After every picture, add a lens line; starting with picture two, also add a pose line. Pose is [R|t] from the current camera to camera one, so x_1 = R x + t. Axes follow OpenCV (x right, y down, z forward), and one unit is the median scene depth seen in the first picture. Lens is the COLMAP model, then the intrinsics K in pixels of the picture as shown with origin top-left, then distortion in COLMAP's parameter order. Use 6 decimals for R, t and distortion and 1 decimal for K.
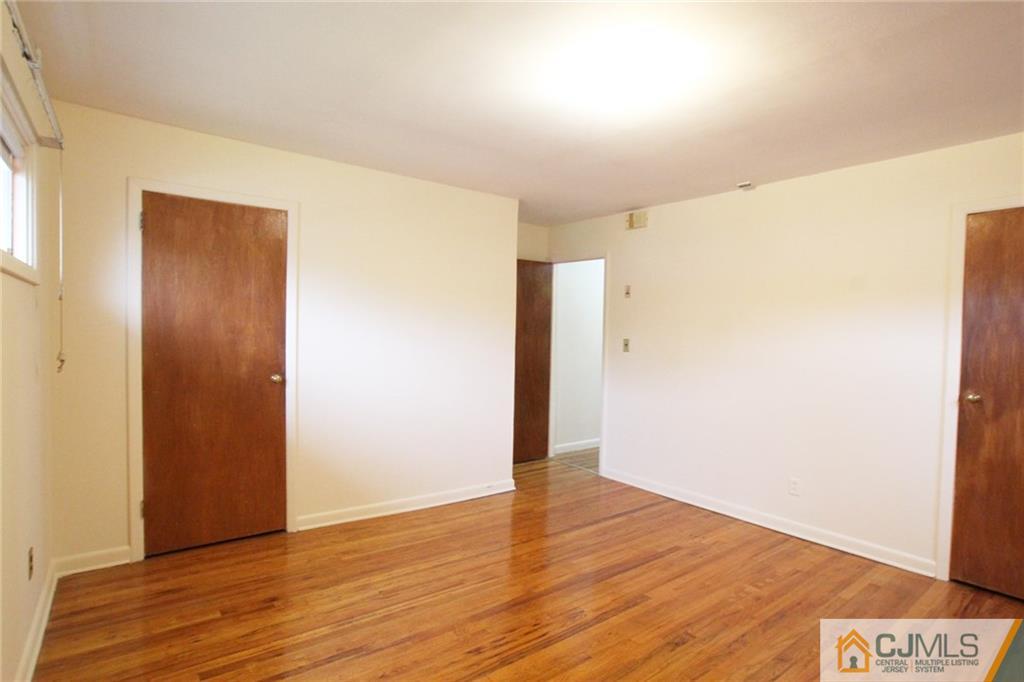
lens RADIAL K [[524.9, 0, 521.8], [0, 524.9, 344.1], [0, 0, 1]] dist [-0.077143, 0.042037]
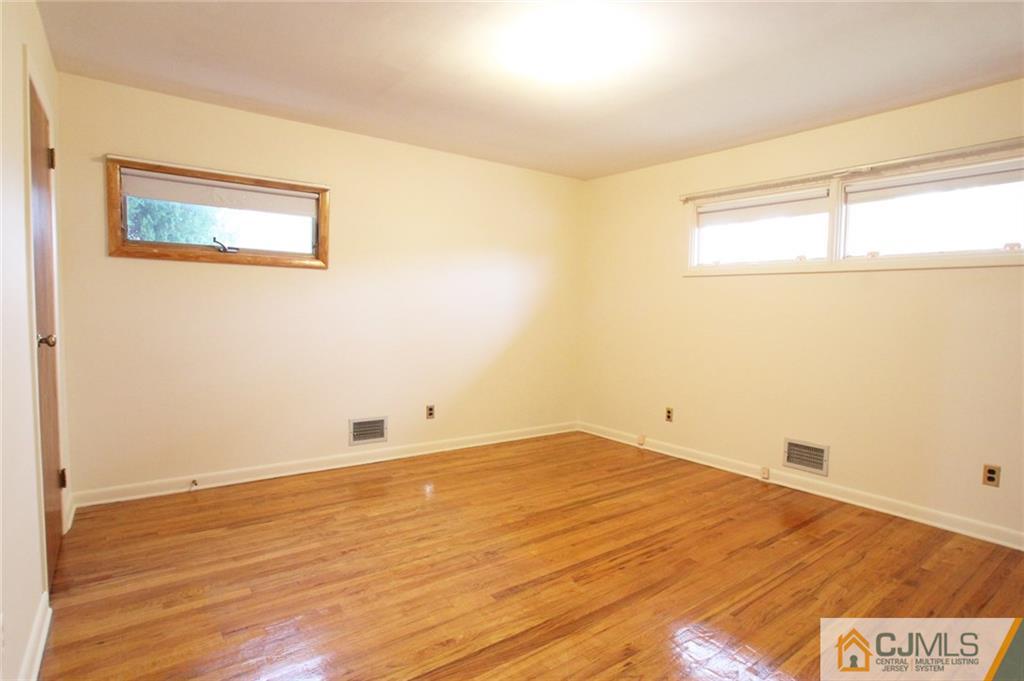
lens RADIAL K [[524.9, 0, 521.8], [0, 524.9, 343.6], [0, 0, 1]] dist [-0.077143, 0.042037]
pose [[-0.998663, -0.046107, 0.023381, 0.209502], [-0.043861, 0.995079, 0.088844, 0.017115], [-0.027362, 0.087700, -0.995771, 1.858571]]
